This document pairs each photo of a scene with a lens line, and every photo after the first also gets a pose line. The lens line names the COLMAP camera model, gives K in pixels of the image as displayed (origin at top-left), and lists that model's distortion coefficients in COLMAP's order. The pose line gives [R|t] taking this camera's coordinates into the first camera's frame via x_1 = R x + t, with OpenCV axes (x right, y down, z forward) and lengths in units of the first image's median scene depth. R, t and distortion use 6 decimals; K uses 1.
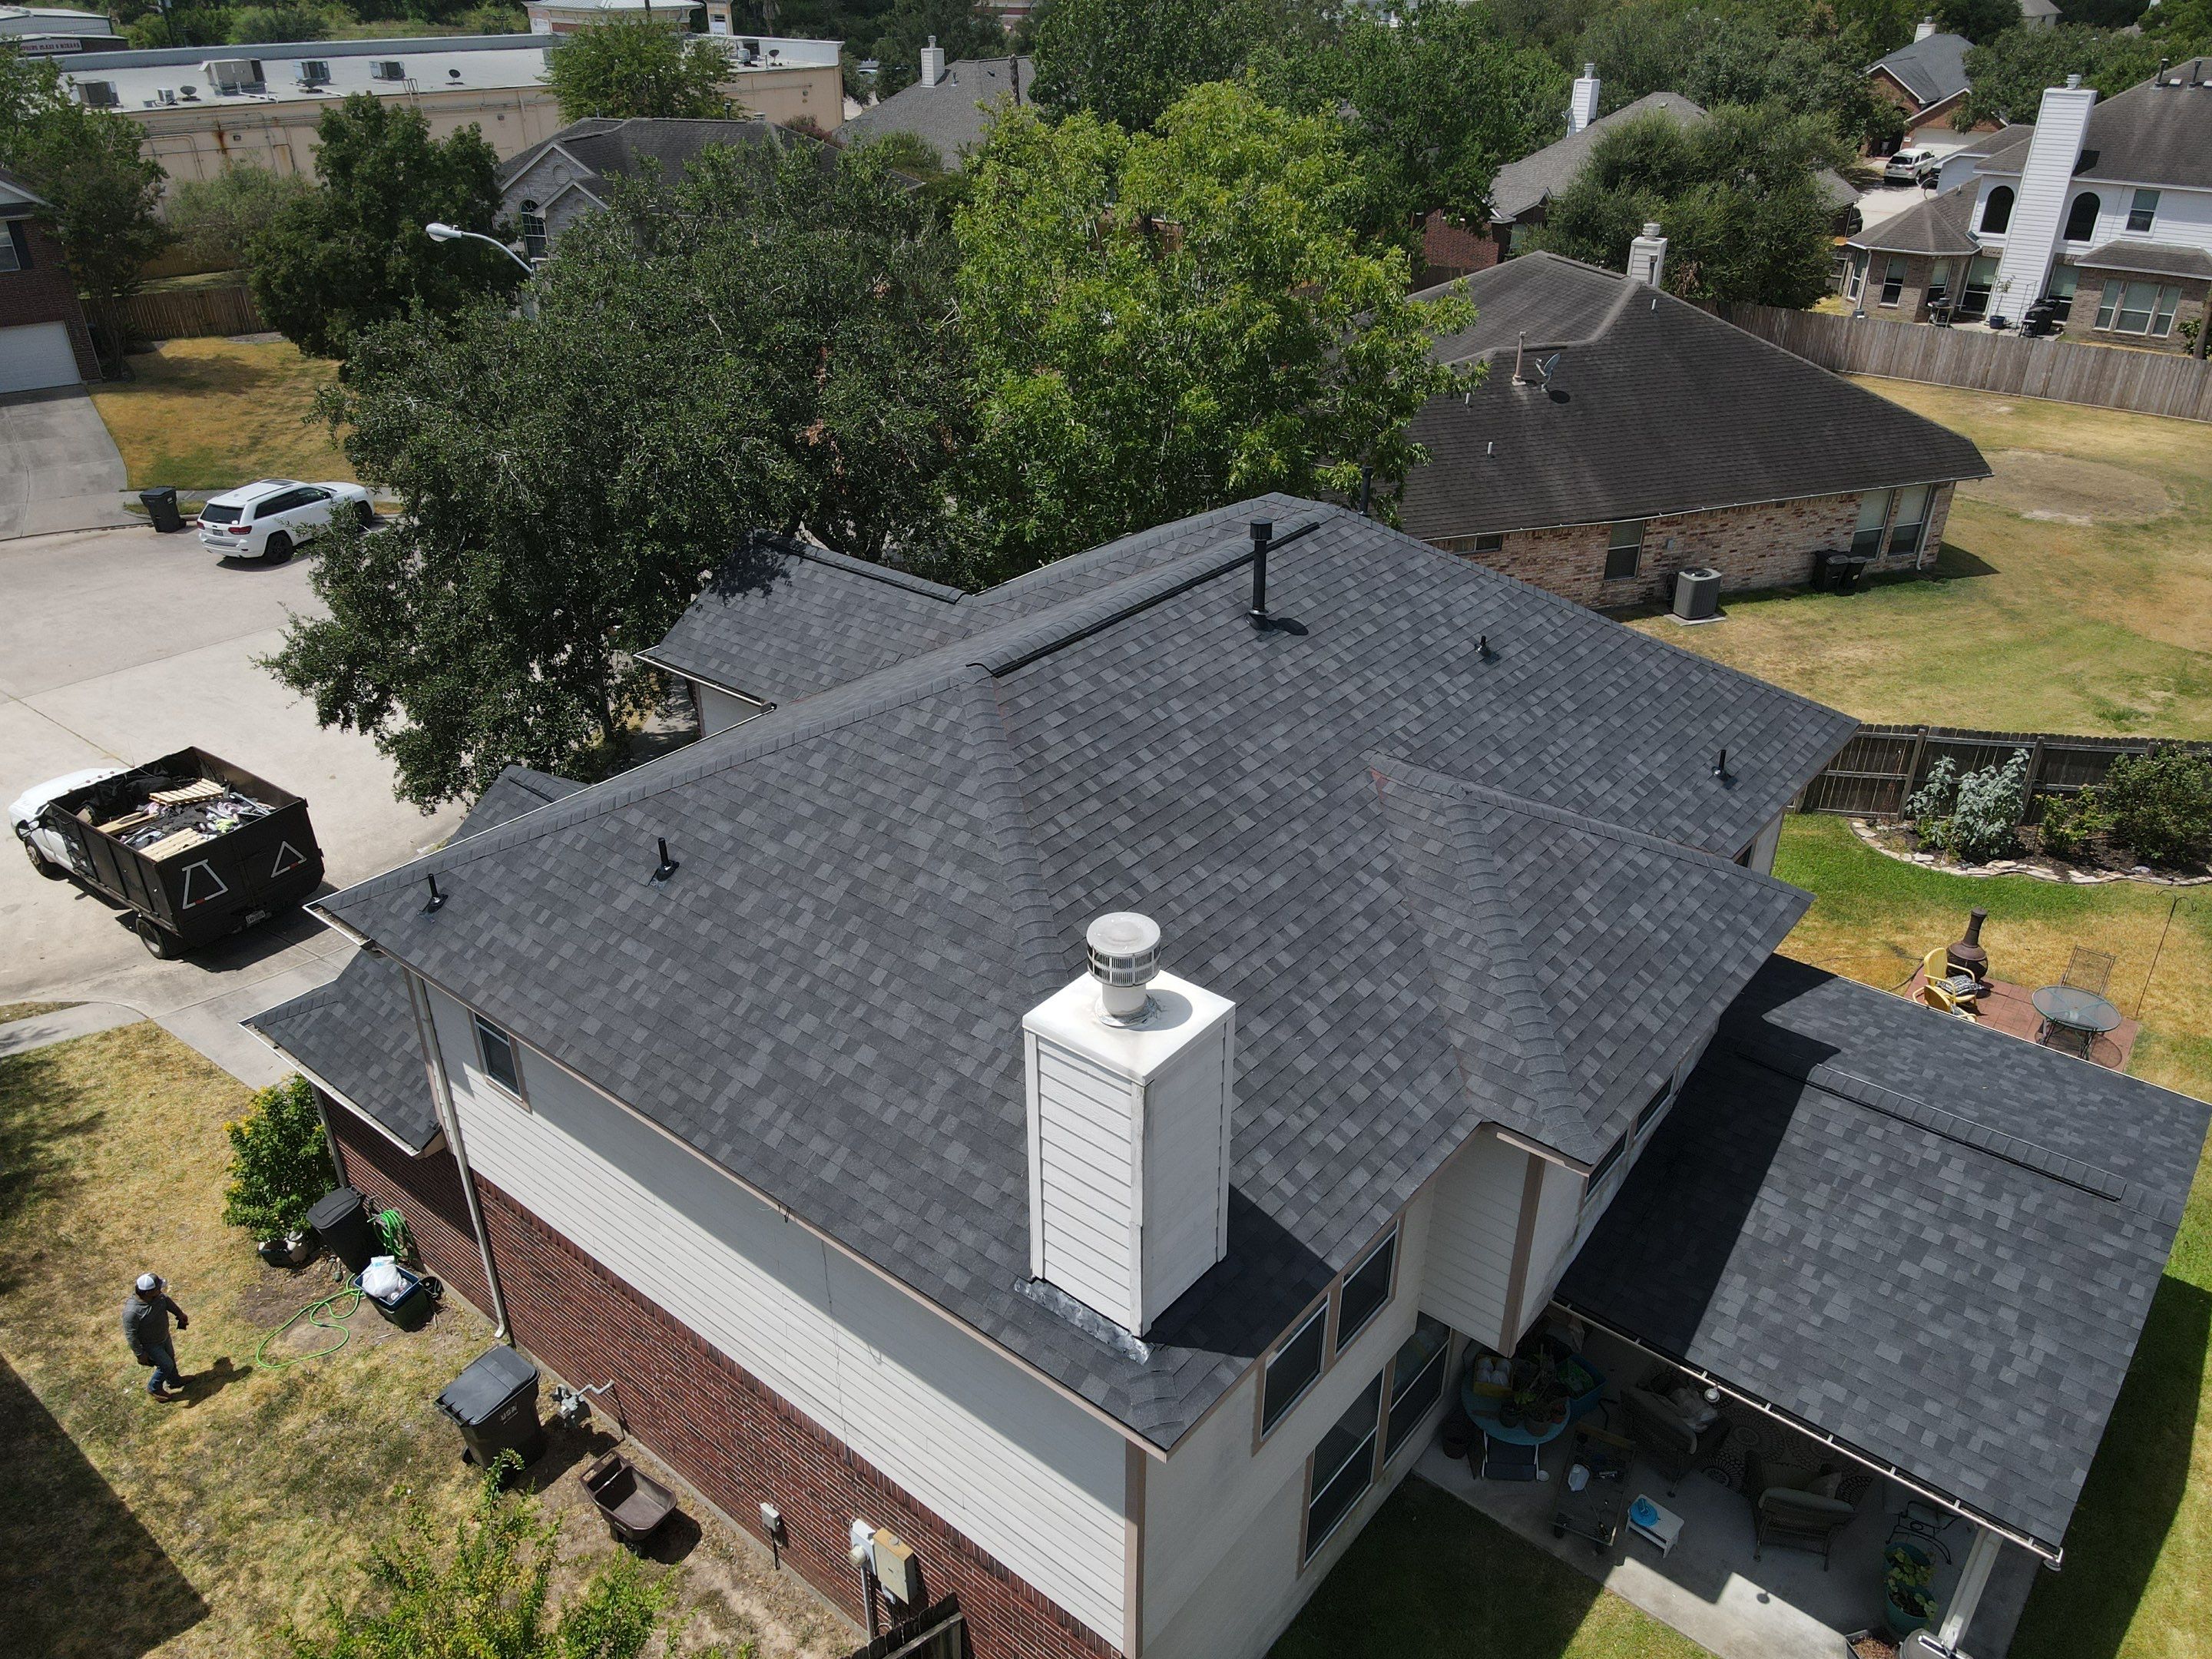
lens RADIAL K [[1618.5, 0, 1115.4], [0, 1618.5, 826.9], [0, 0, 1]] dist [0.018785, 0.010950]
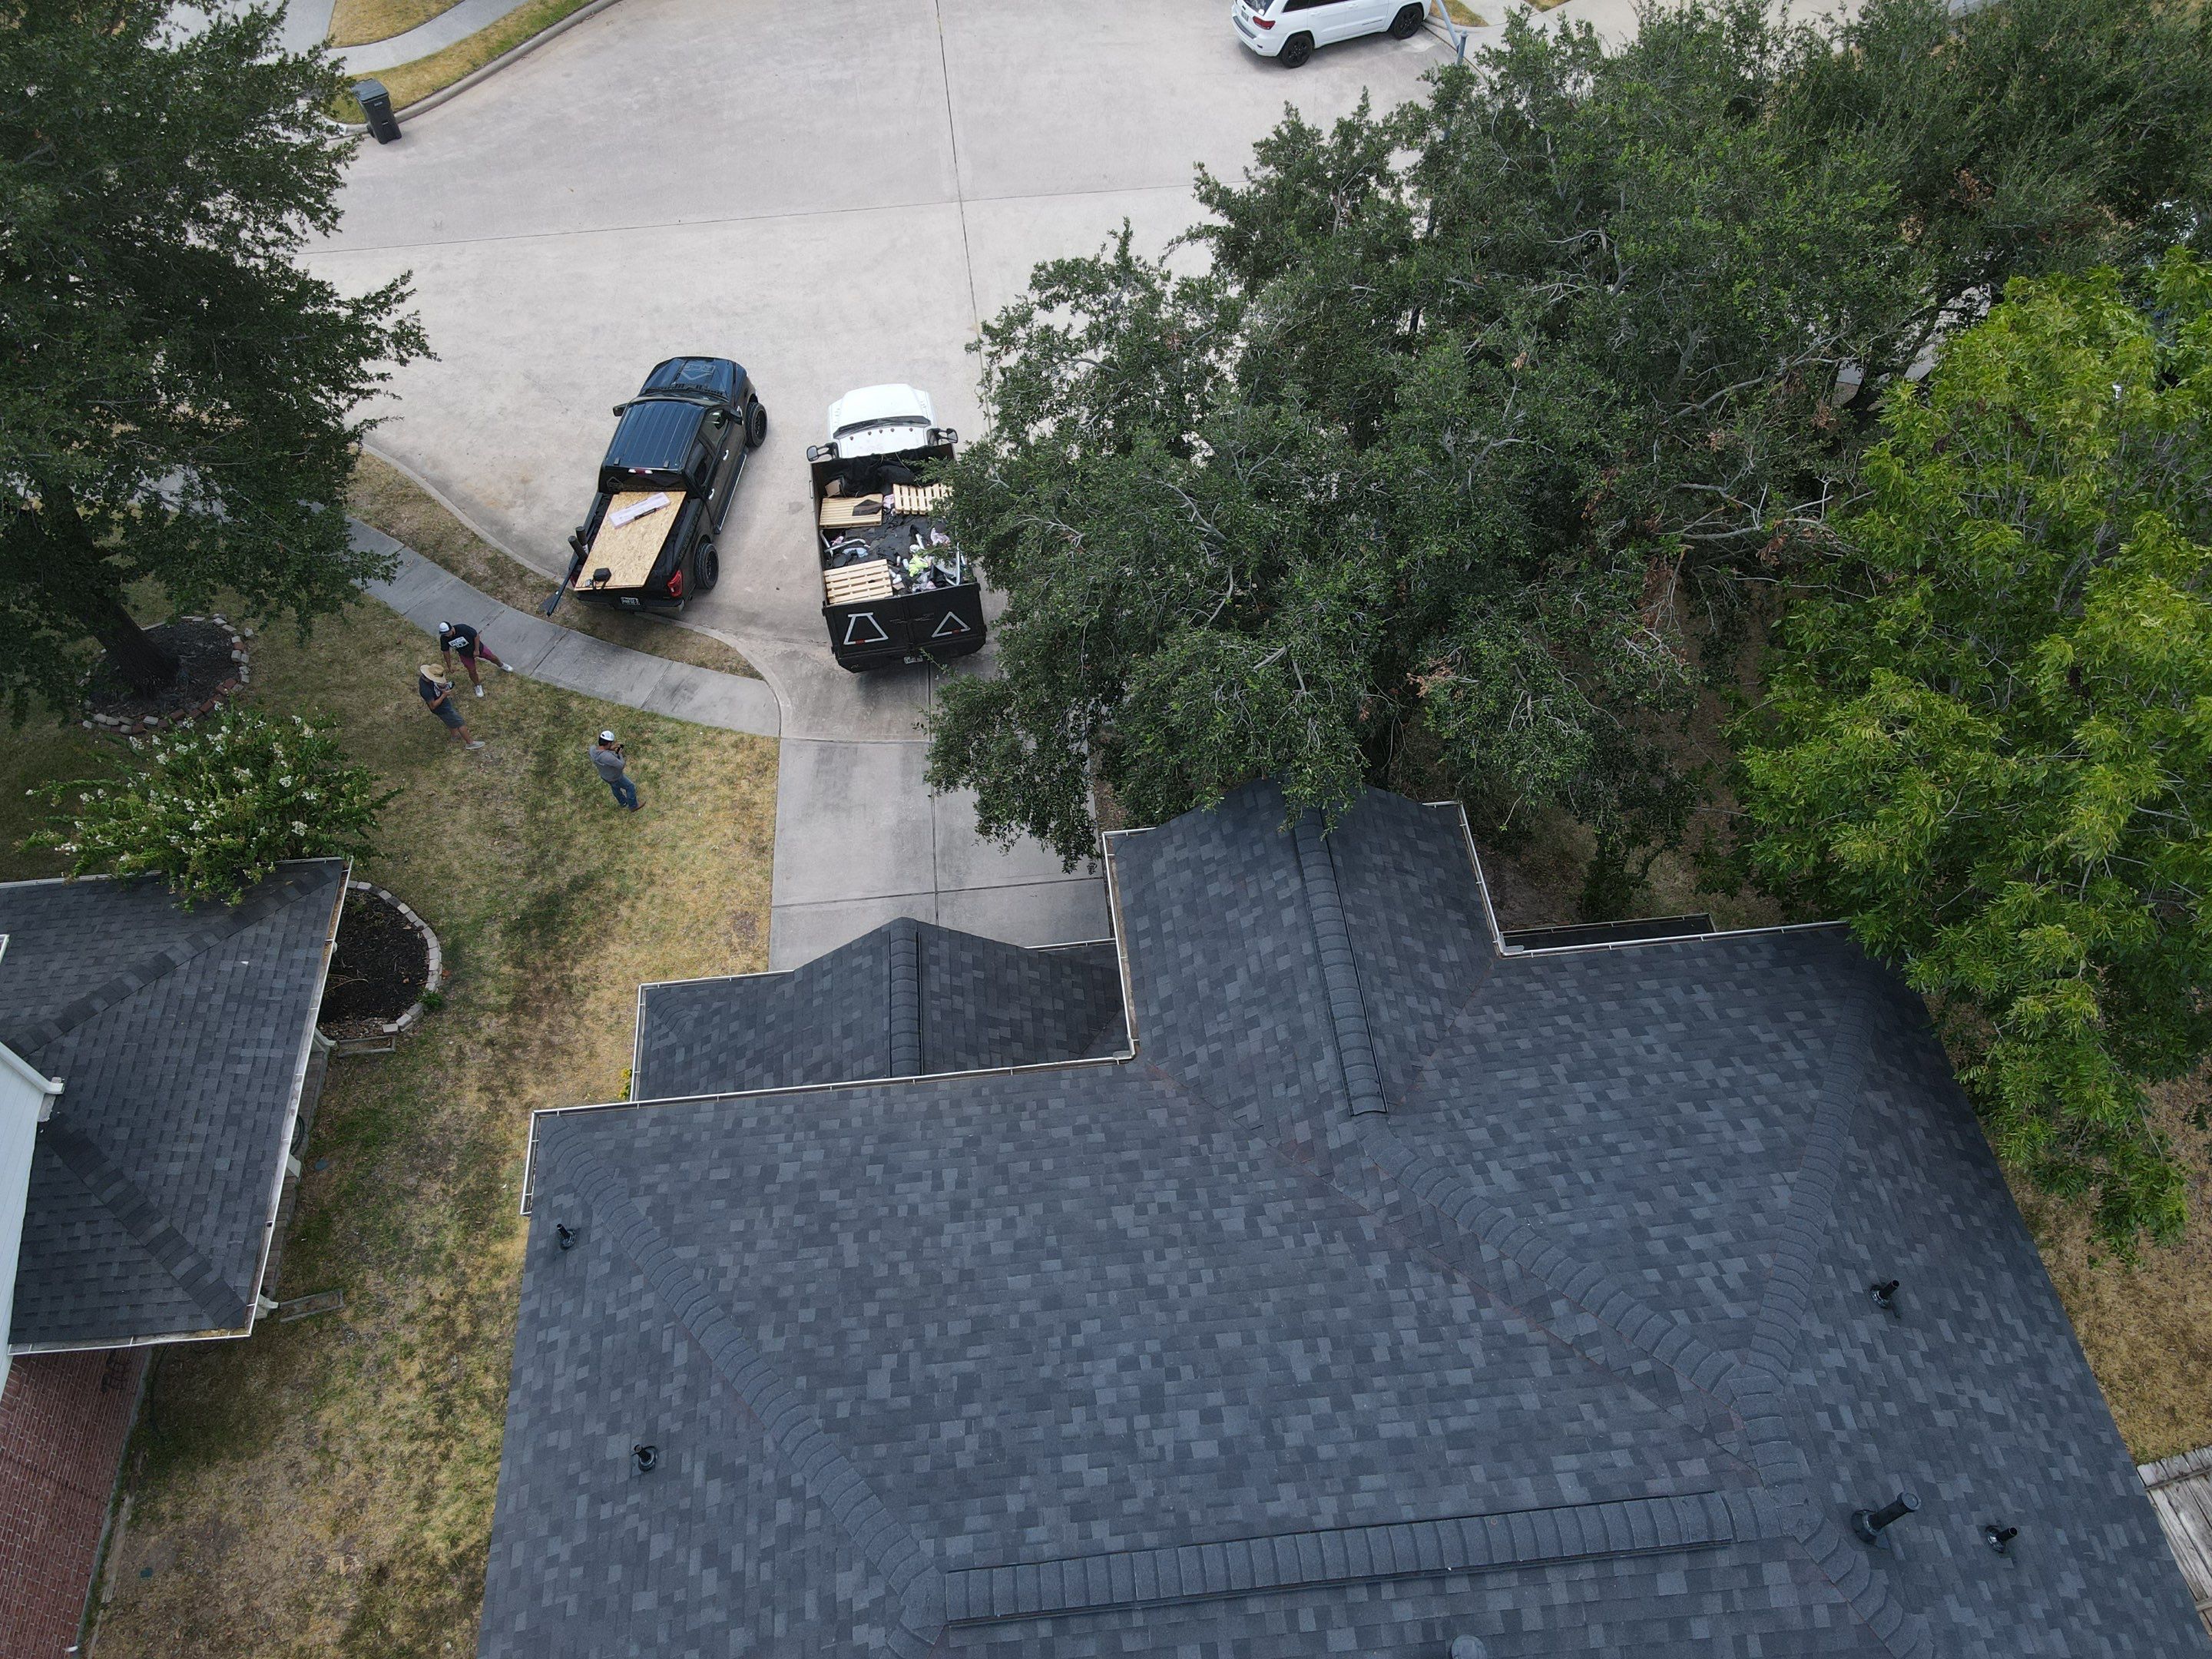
lens RADIAL K [[1644.5, 0, 1106.0], [0, 1644.5, 829.5], [0, 0, 1]] dist [0.015502, 0.001536]
pose [[0.692428, 0.581952, -0.426468, 0.077218], [-0.325187, 0.779384, 0.535550, -0.704556], [0.644047, -0.232148, 0.728910, 0.490969]]
